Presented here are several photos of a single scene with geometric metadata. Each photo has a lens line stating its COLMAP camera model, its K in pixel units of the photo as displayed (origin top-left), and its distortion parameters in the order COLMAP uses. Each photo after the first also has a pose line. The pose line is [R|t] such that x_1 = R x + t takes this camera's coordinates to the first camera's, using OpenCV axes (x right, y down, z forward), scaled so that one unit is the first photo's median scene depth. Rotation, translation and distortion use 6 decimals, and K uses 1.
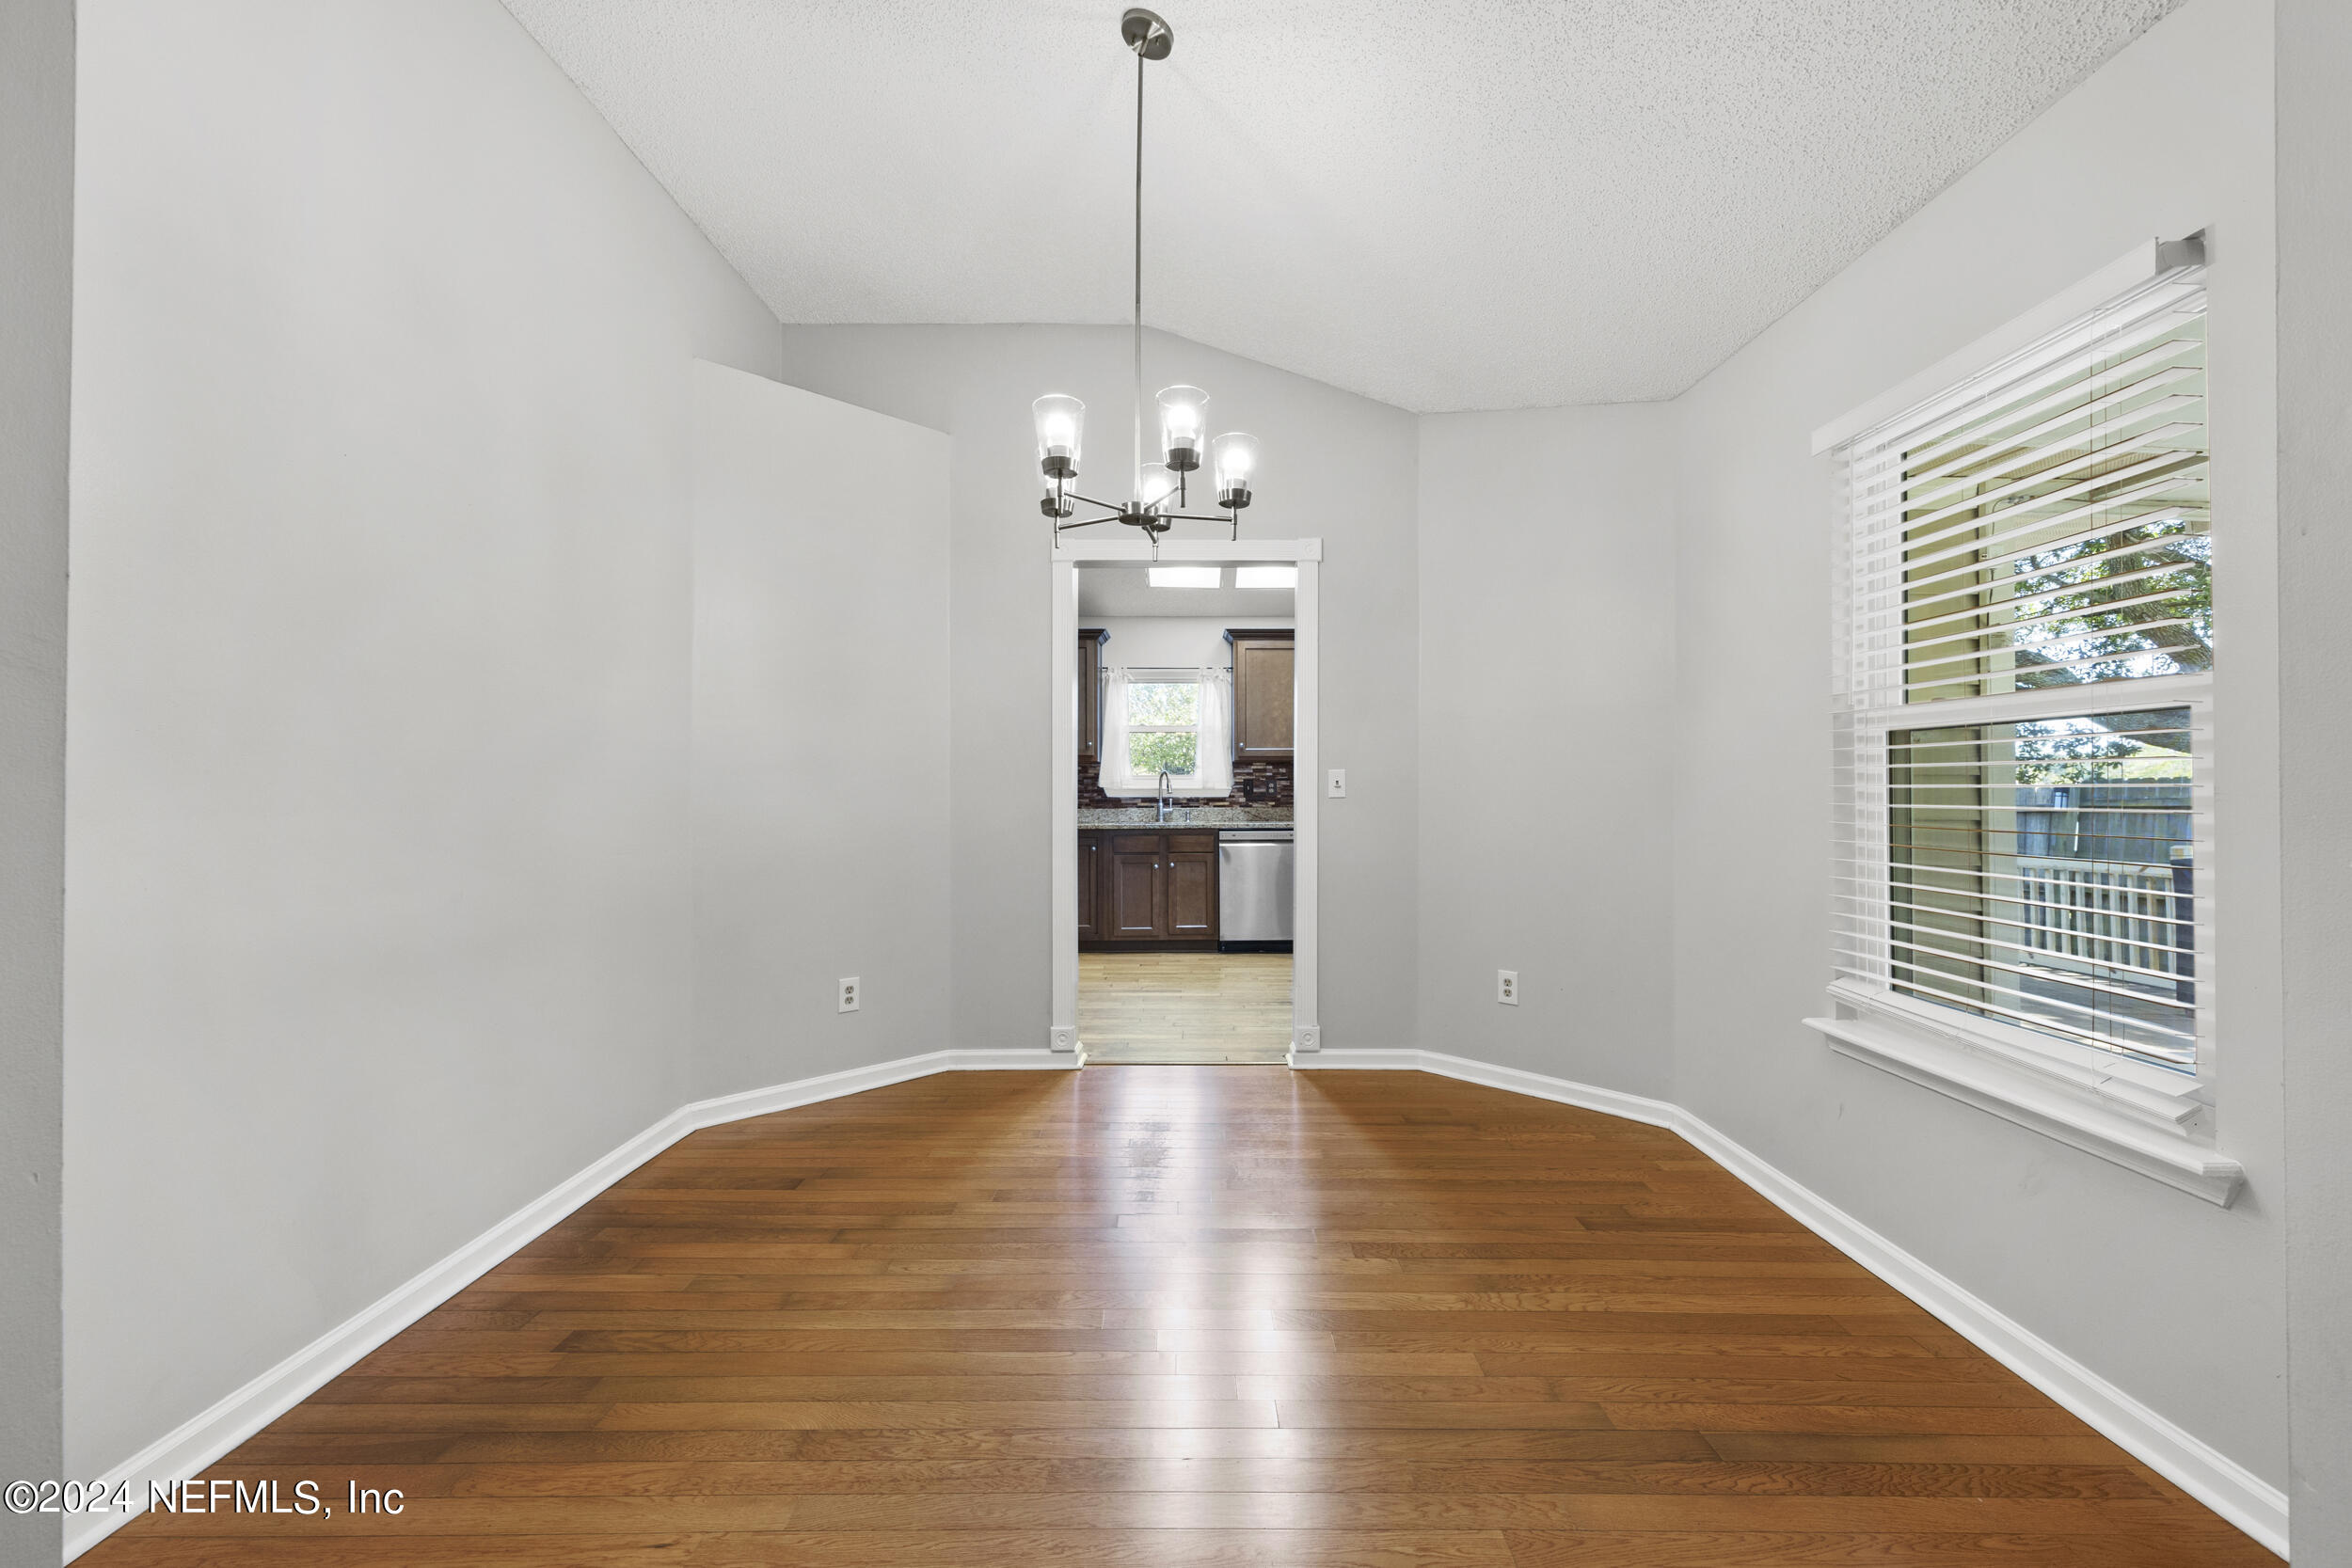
lens RADIAL K [[916.8, 0, 1167.8], [0, 916.8, 795.7], [0, 0, 1]] dist [-0.000468, -0.000042]
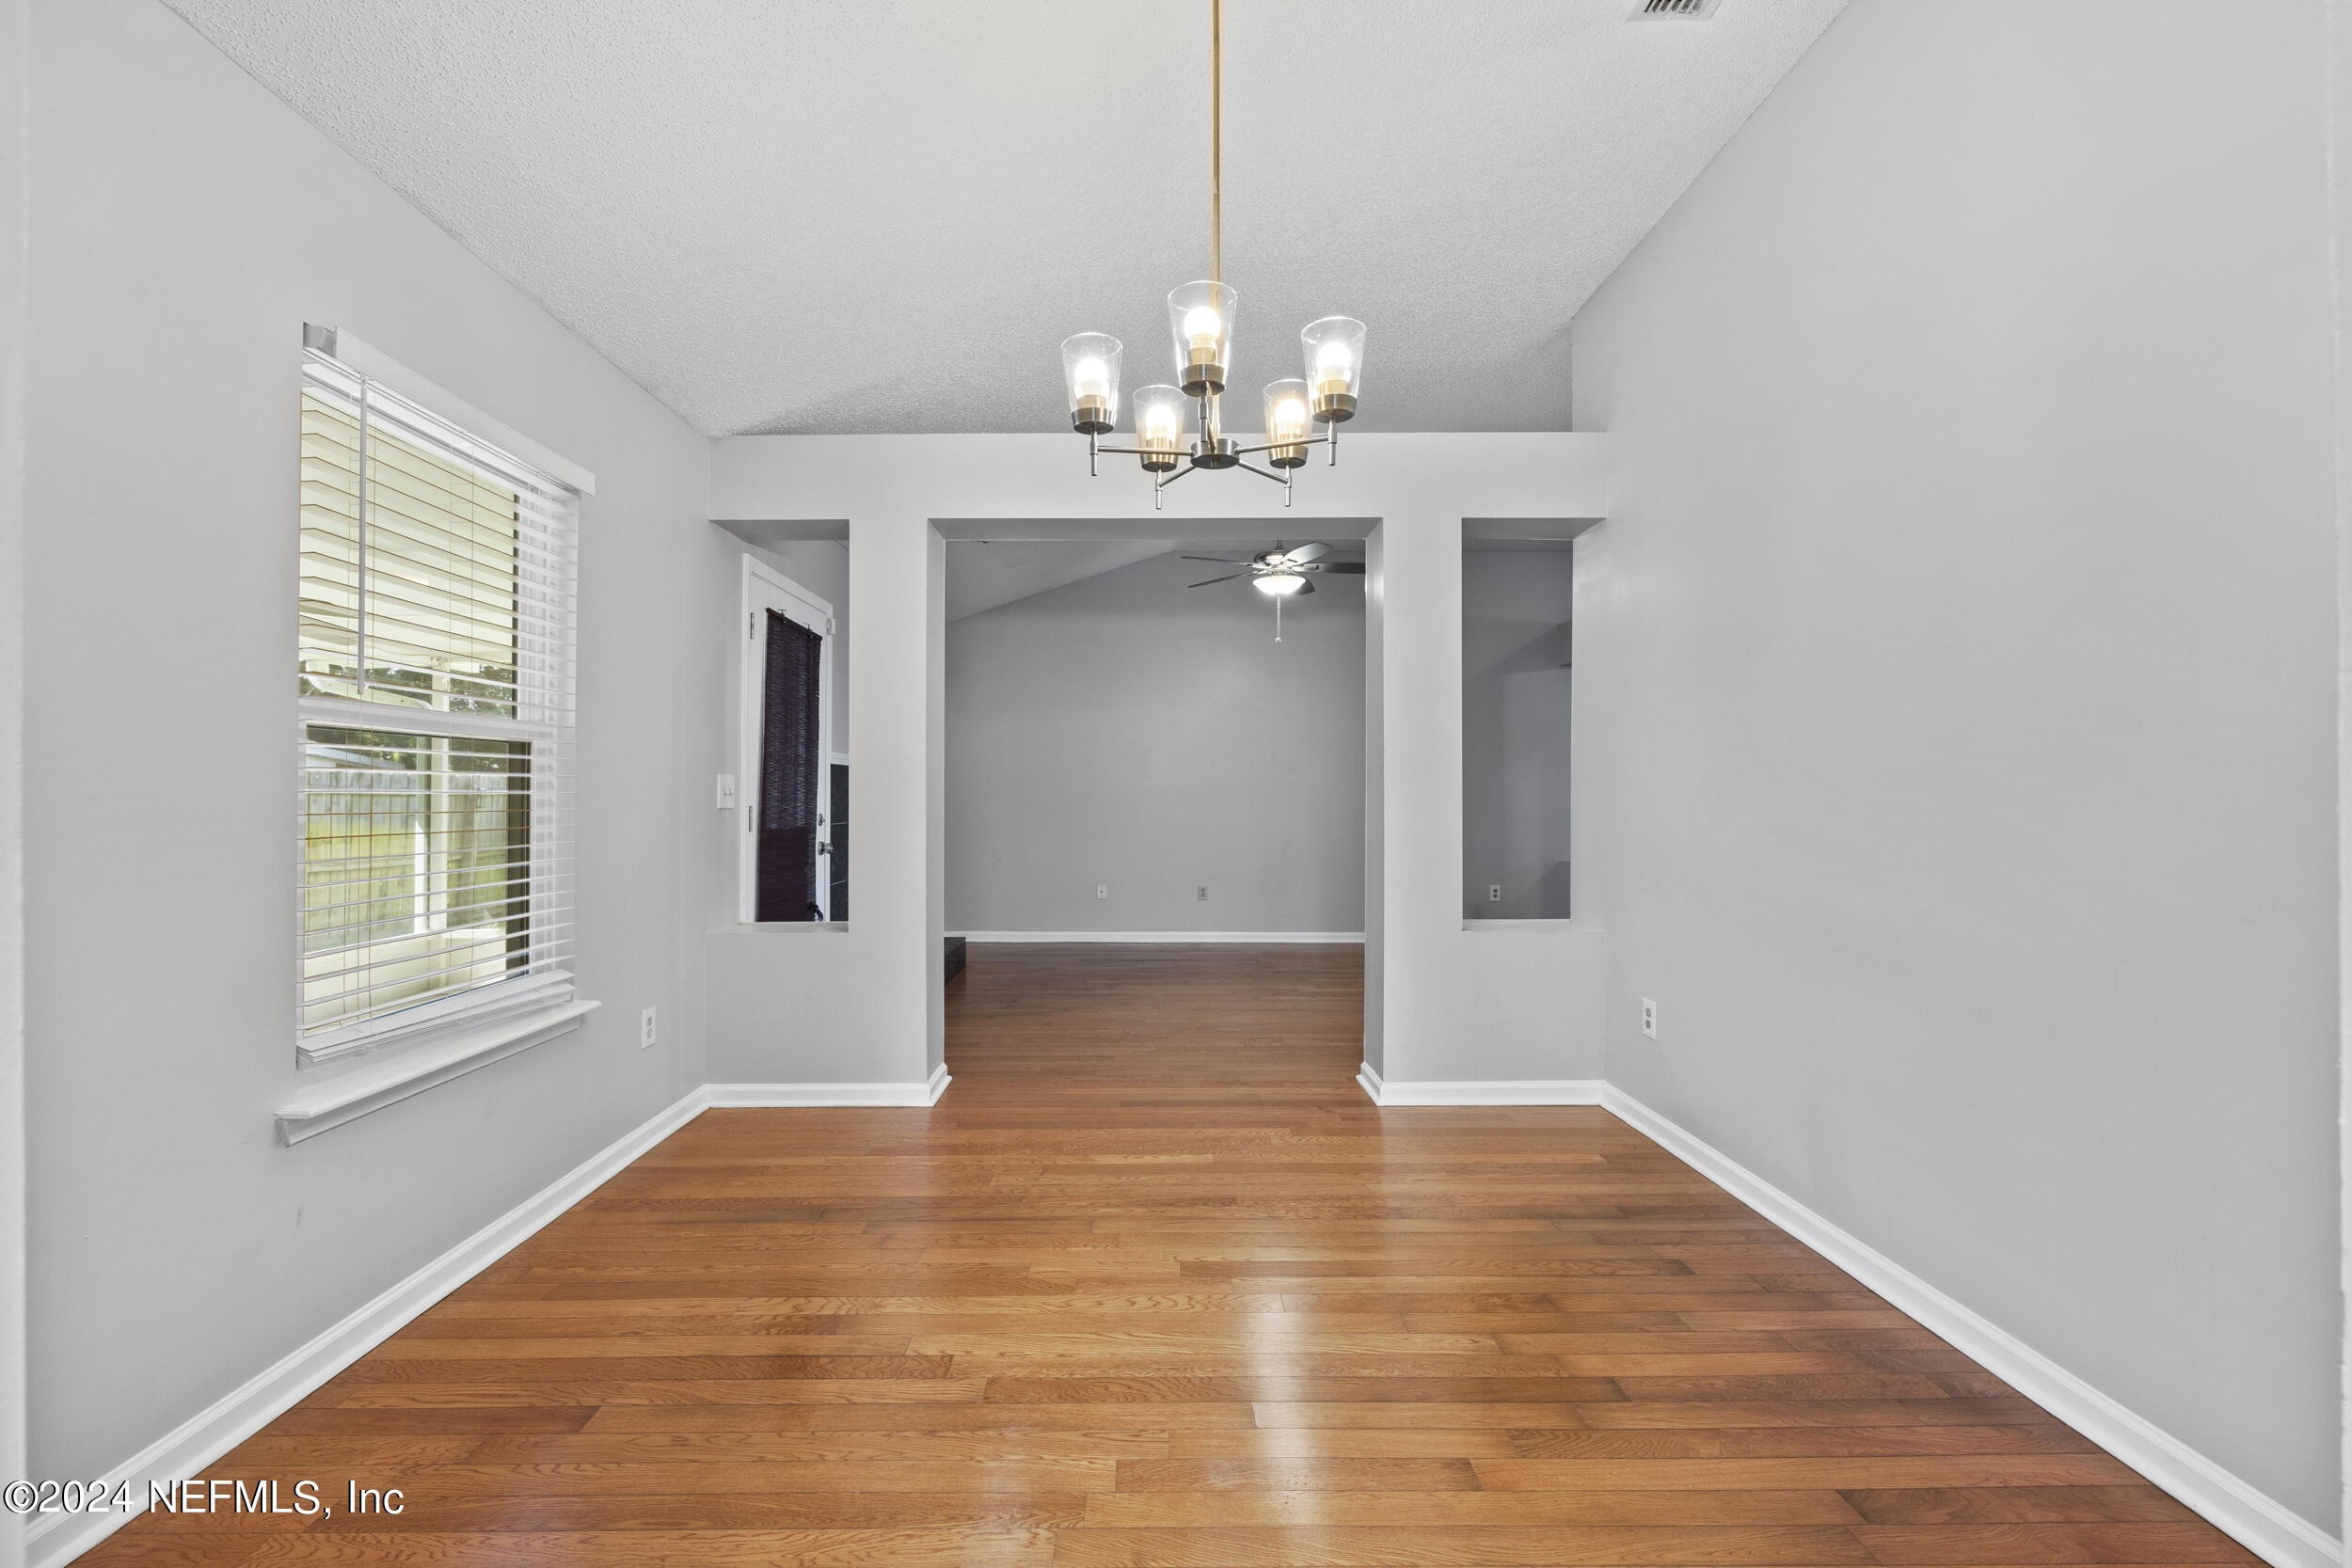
lens RADIAL K [[916.8, 0, 1167.8], [0, 916.8, 795.7], [0, 0, 1]] dist [-0.000468, -0.000042]
pose [[-0.999364, 0.000544, -0.035662, 0.038715], [0.000279, 0.999972, 0.007446, -0.013505], [0.035665, 0.007431, -0.999336, 1.825608]]
